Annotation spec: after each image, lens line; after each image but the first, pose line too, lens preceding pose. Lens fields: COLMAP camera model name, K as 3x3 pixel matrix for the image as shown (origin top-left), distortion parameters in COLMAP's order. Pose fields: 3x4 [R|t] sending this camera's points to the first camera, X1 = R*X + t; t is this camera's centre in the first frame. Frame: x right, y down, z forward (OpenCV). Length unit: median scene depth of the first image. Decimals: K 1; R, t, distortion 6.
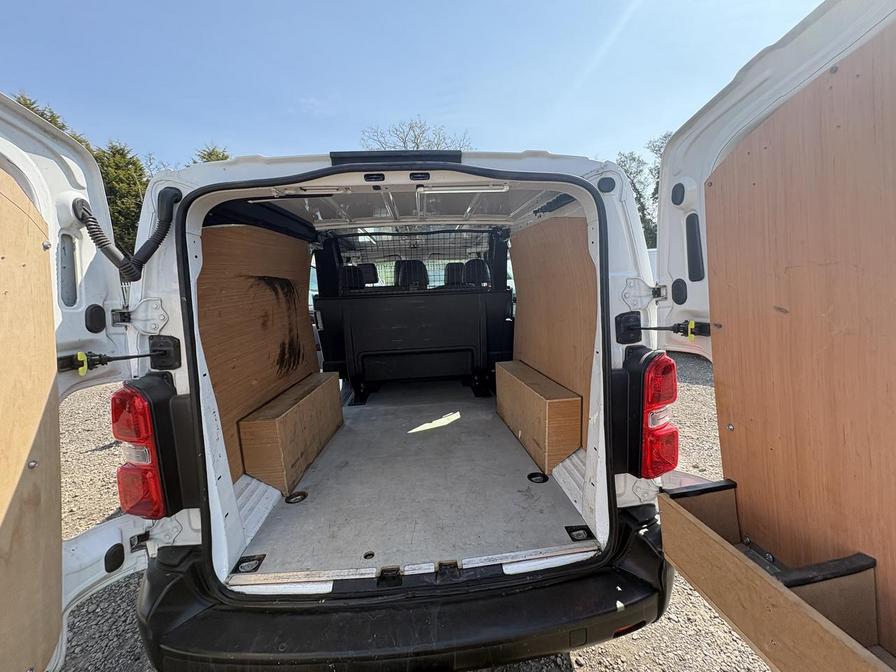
lens RADIAL K [[355.3, 0, 448.0], [0, 355.3, 336.0], [0, 0, 1]] dist [0.002107, -0.000343]
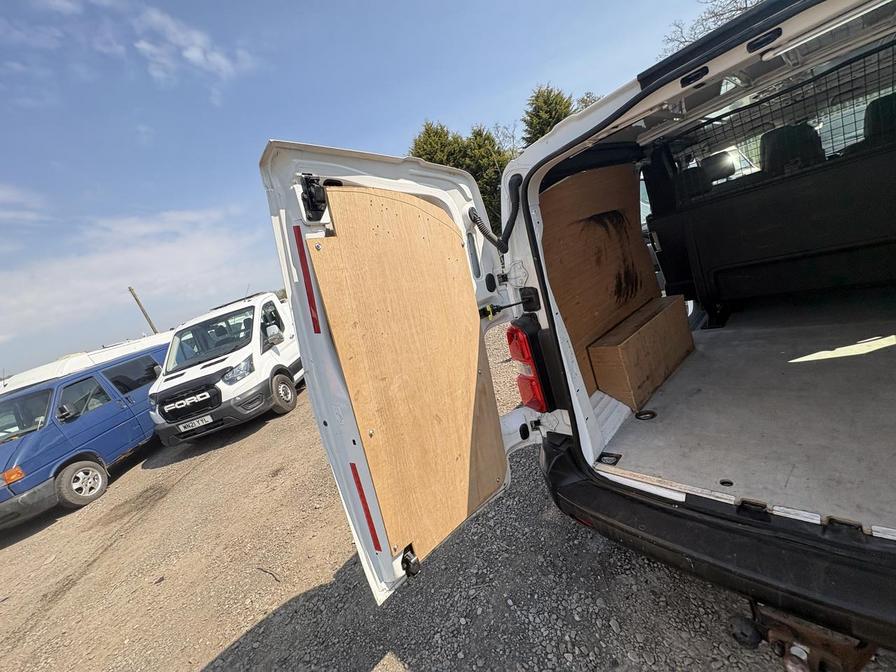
lens RADIAL K [[361.1, 0, 448.0], [0, 361.1, 336.0], [0, 0, 1]] dist [0.003322, 0.000288]
pose [[0.617206, -0.006206, -0.786777, 0.099401], [0.179923, 0.974586, 0.133457, -0.054346], [0.765954, -0.223930, 0.602636, -0.108843]]
